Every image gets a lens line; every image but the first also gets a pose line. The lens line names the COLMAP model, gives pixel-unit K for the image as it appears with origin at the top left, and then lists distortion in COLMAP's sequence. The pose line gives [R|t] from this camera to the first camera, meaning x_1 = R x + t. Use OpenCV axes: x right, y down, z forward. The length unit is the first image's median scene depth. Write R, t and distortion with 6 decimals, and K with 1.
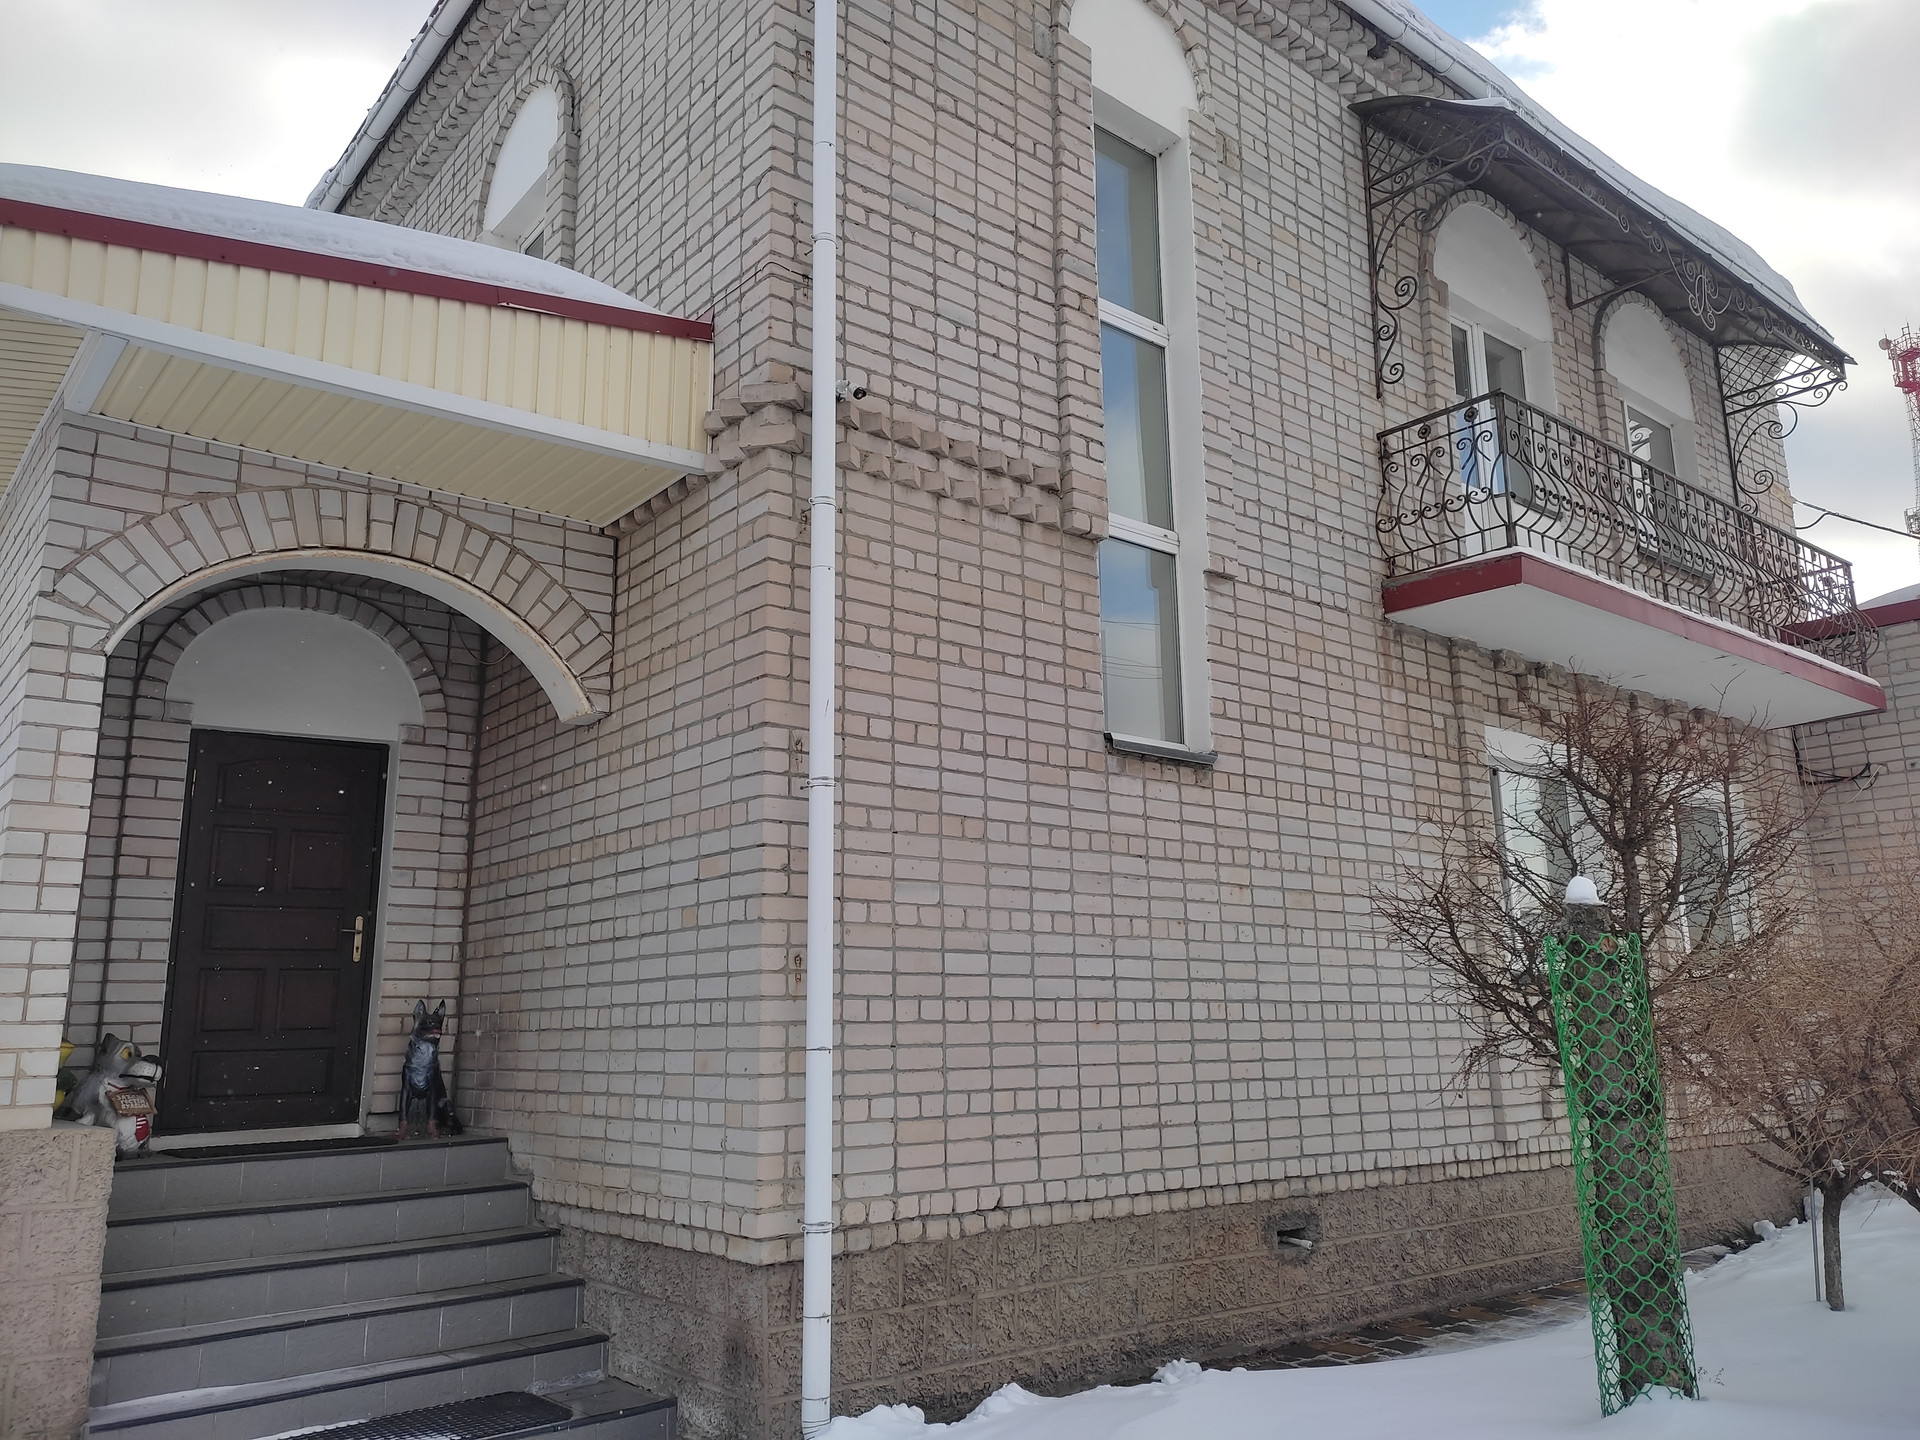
lens RADIAL K [[1438.3, 0, 961.3], [0, 1438.3, 777.3], [0, 0, 1]] dist [0.088271, -0.102570]
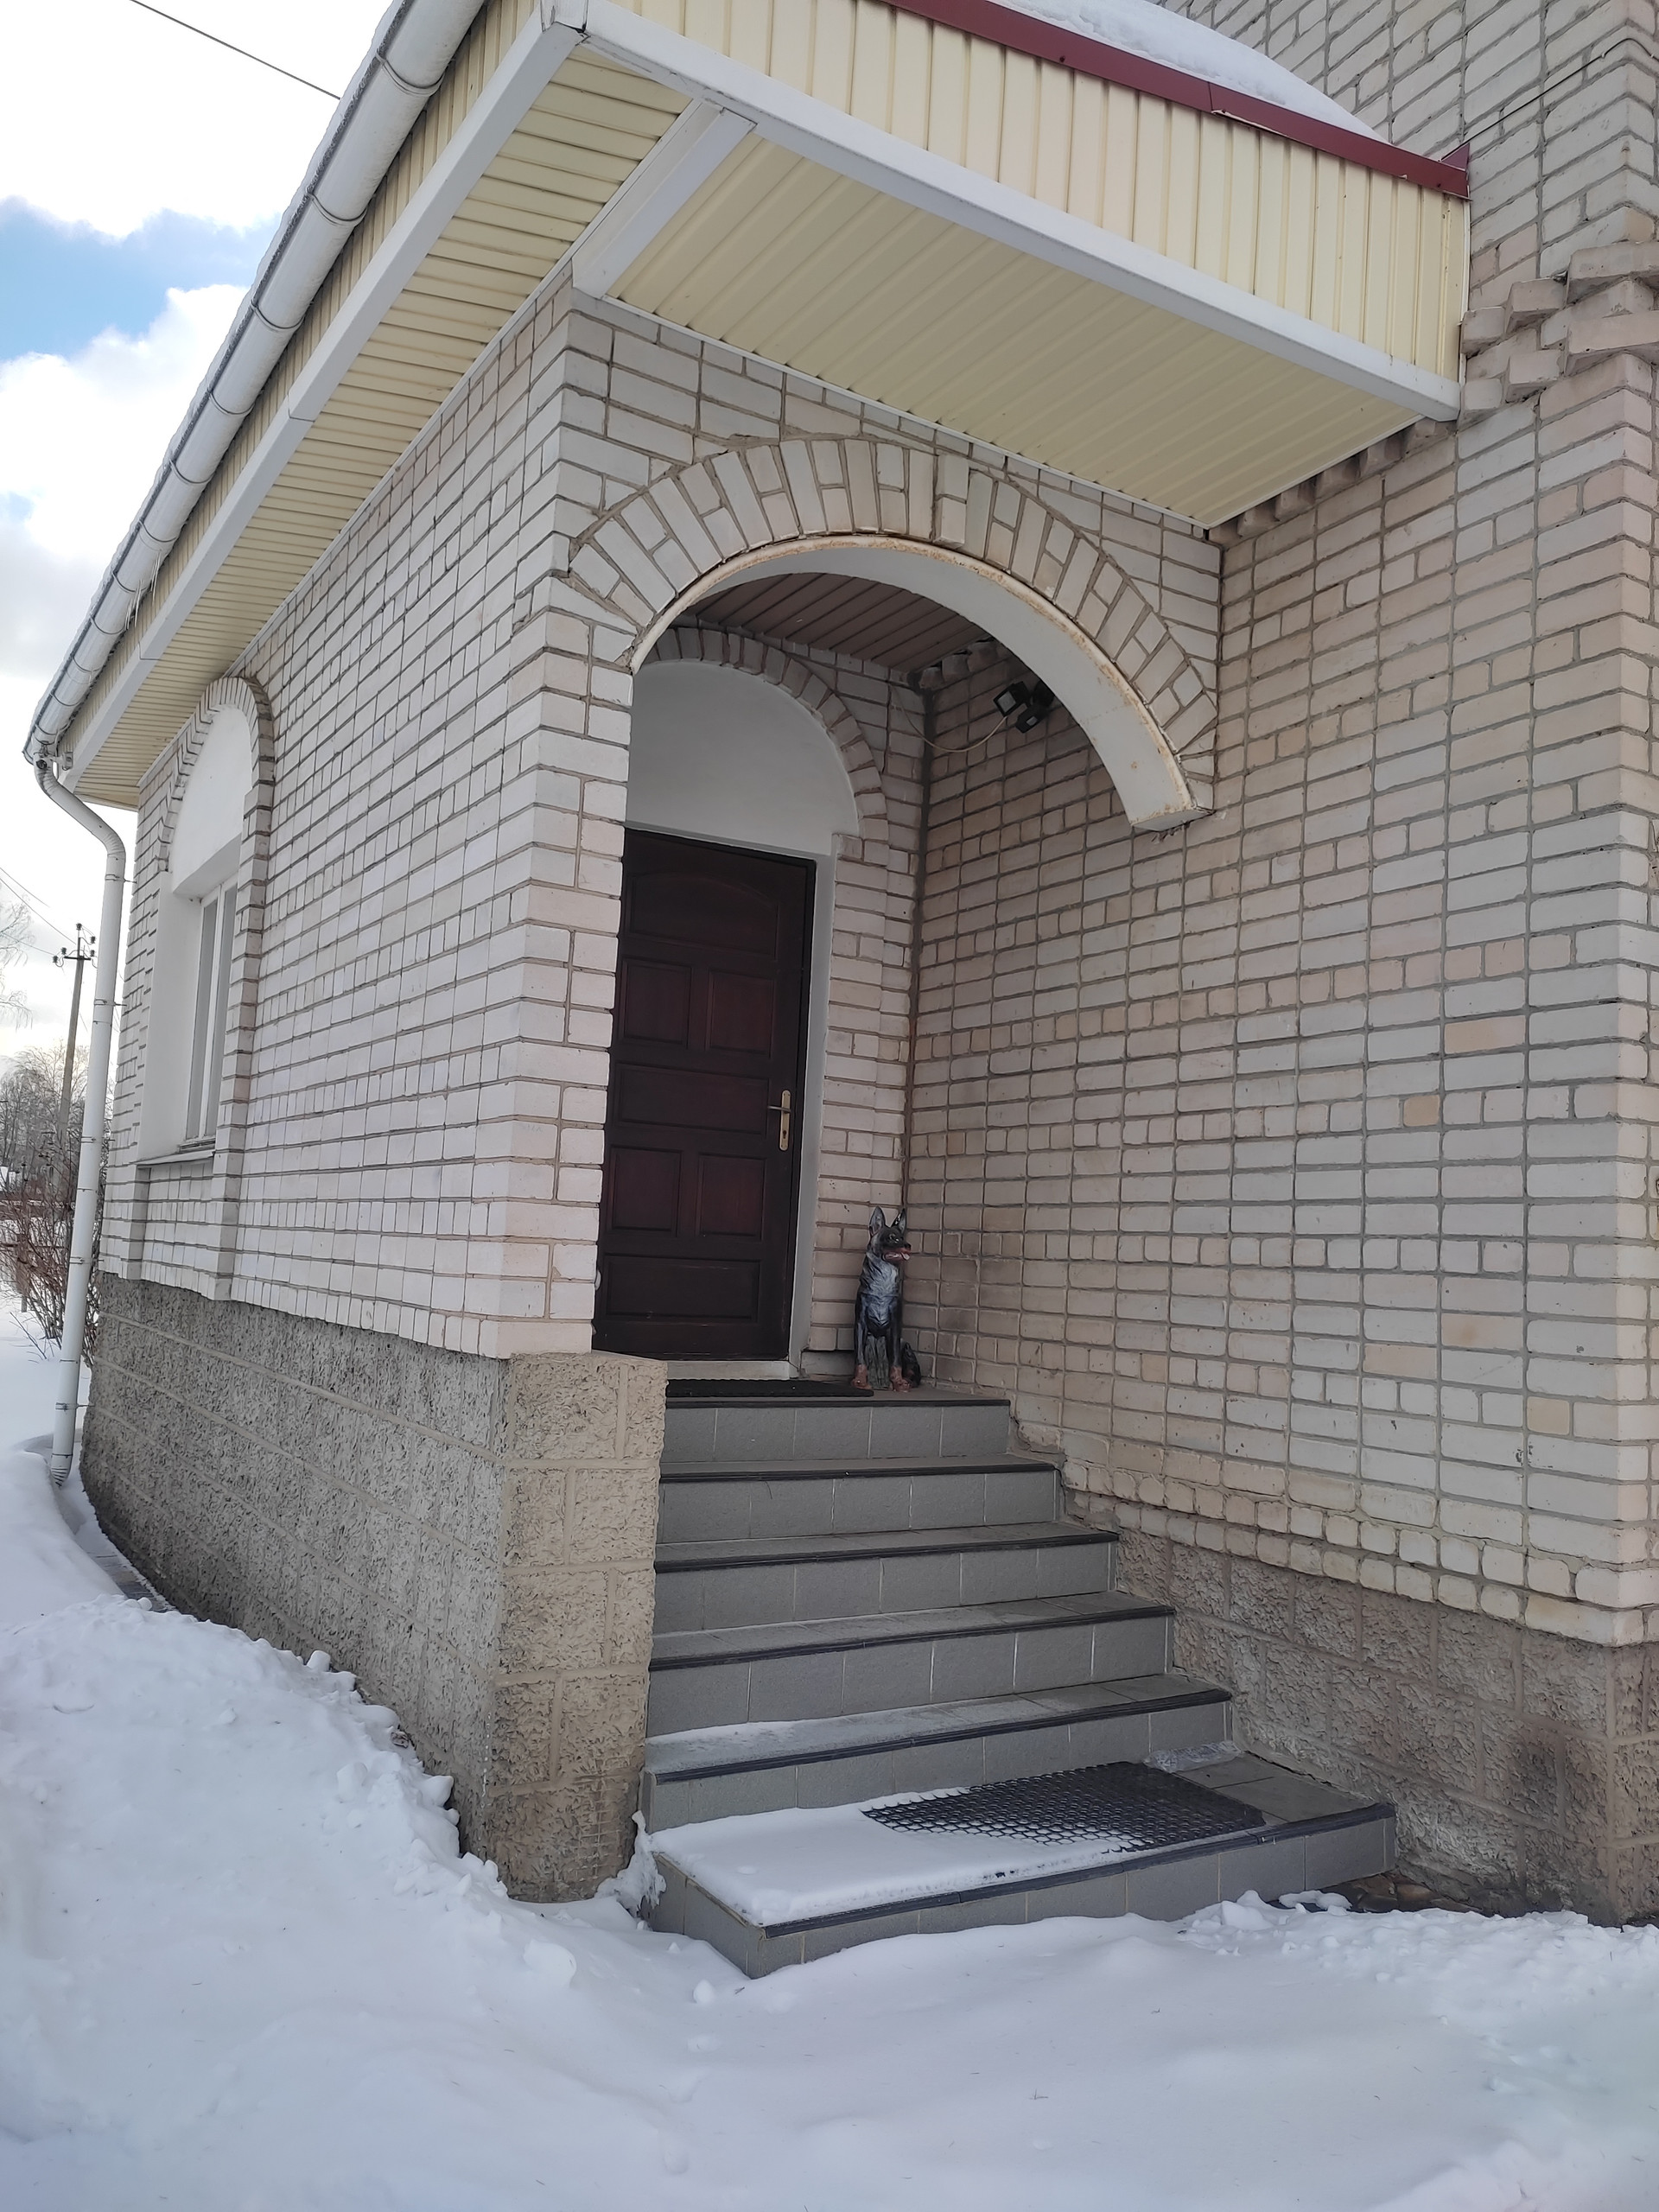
lens RADIAL K [[1630.9, 0, 832.7], [0, 1630.9, 1182.7], [0, 0, 1]] dist [0.069588, -0.031403]
pose [[0.989832, 0.061347, -0.128334, -0.333483], [-0.045731, 0.991565, 0.121275, 0.047284], [0.134691, -0.114173, 0.984288, 0.206851]]
